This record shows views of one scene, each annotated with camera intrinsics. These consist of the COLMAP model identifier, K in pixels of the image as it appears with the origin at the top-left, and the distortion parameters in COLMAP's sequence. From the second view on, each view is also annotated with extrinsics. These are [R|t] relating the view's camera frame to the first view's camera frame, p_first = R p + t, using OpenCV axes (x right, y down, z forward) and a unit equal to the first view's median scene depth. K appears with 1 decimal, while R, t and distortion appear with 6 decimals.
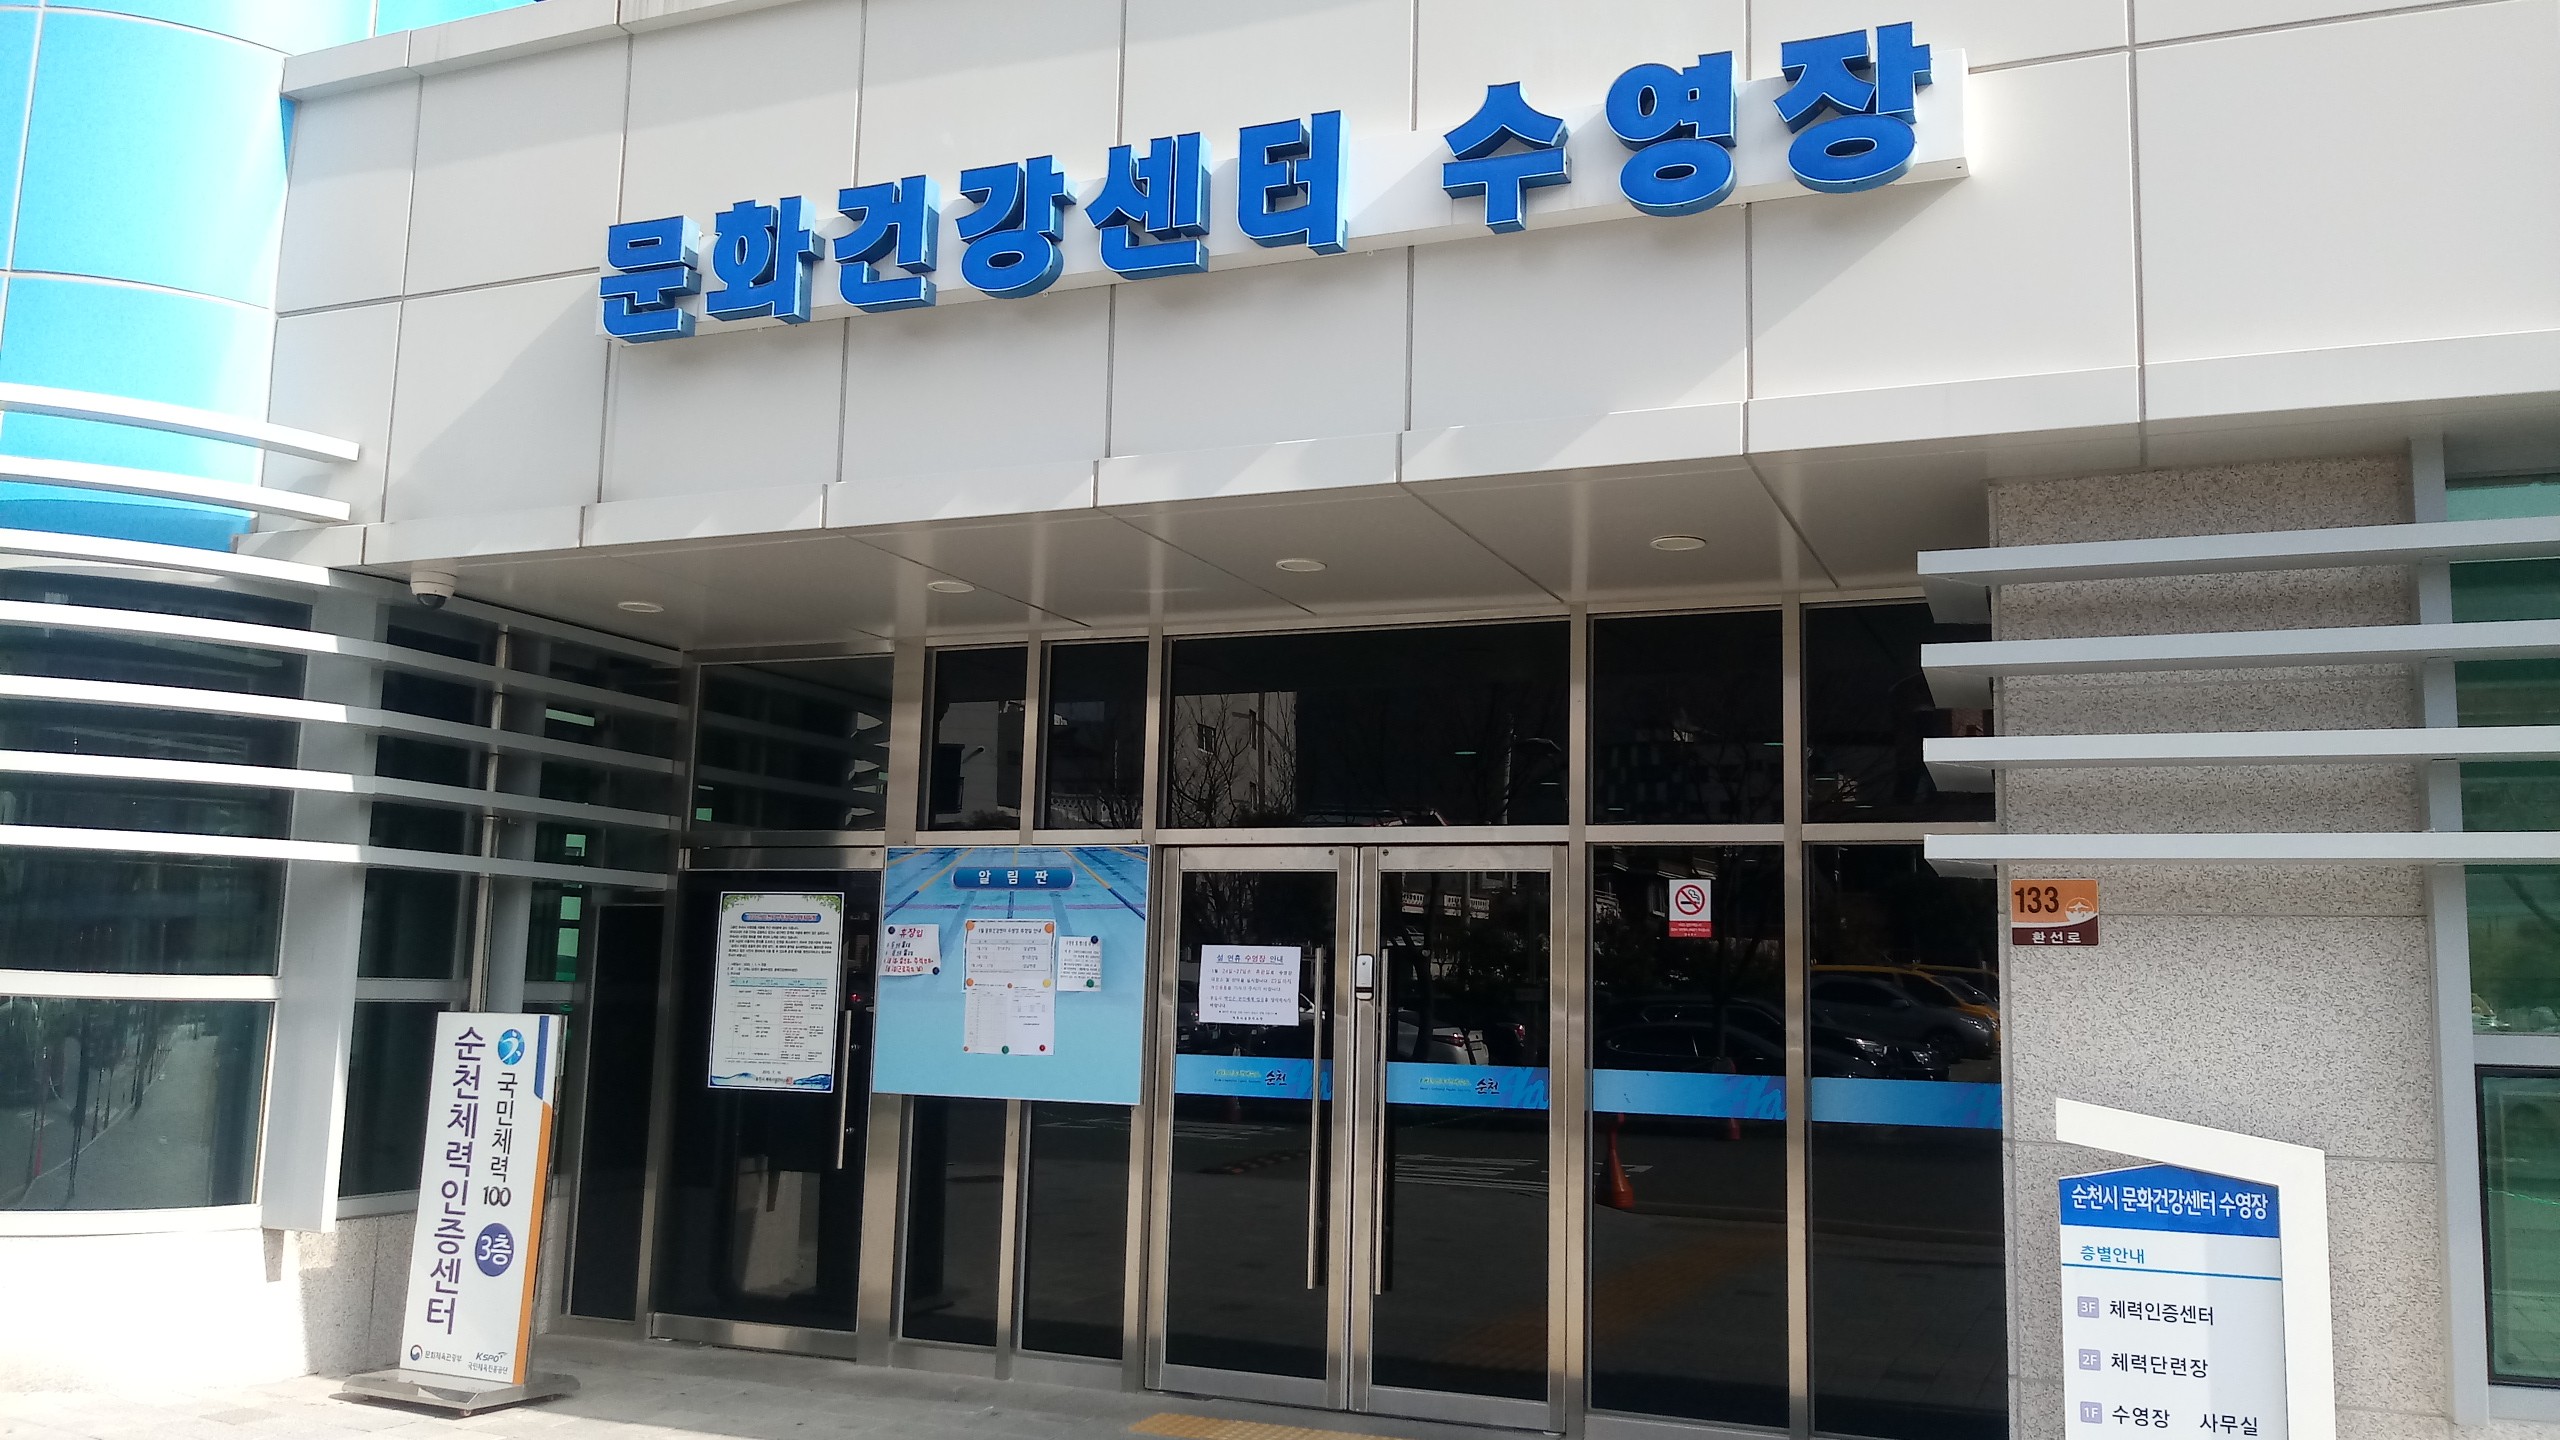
lens RADIAL K [[1990.3, 0, 1282.1], [0, 1990.3, 715.9], [0, 0, 1]] dist [-0.011909, -0.012908]
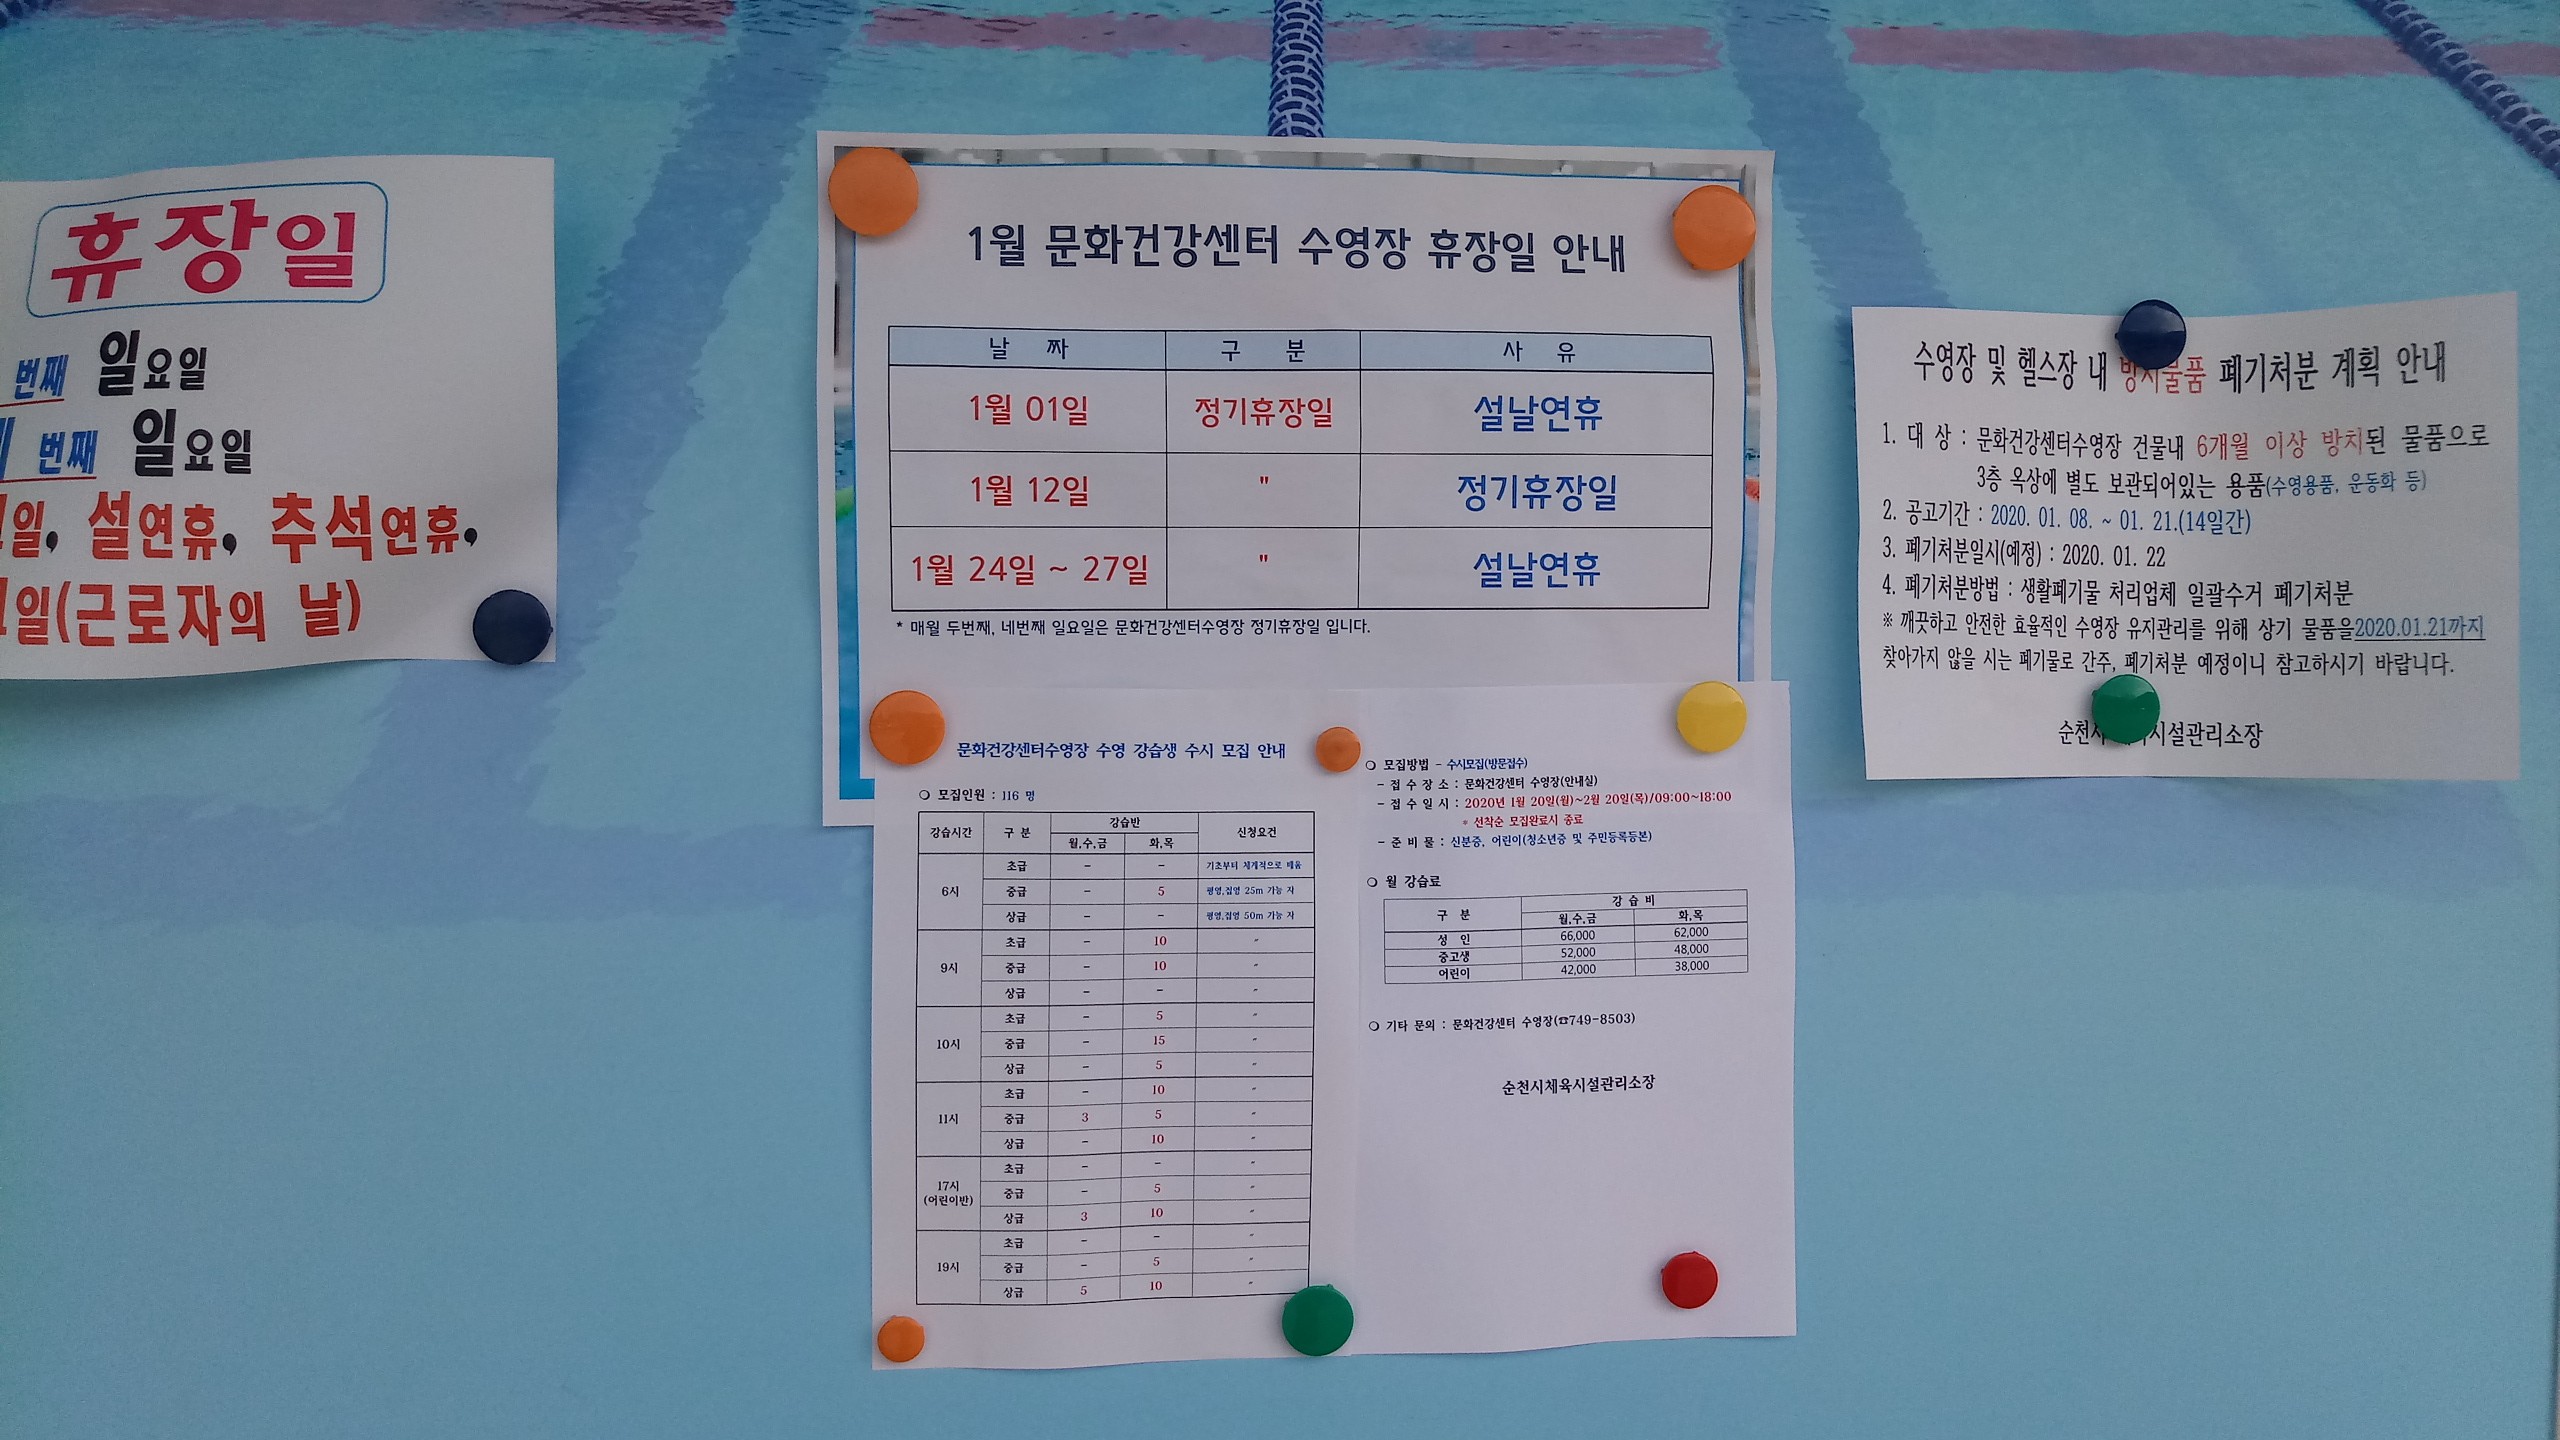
lens RADIAL K [[1990.3, 0, 1284.0], [0, 1990.3, 721.9], [0, 0, 1]] dist [-0.011909, -0.012908]
pose [[0.872570, -0.032520, 0.487405, -0.192679], [-0.043379, 0.988681, 0.143626, 0.118583], [-0.486559, -0.146467, 0.861283, 0.907387]]
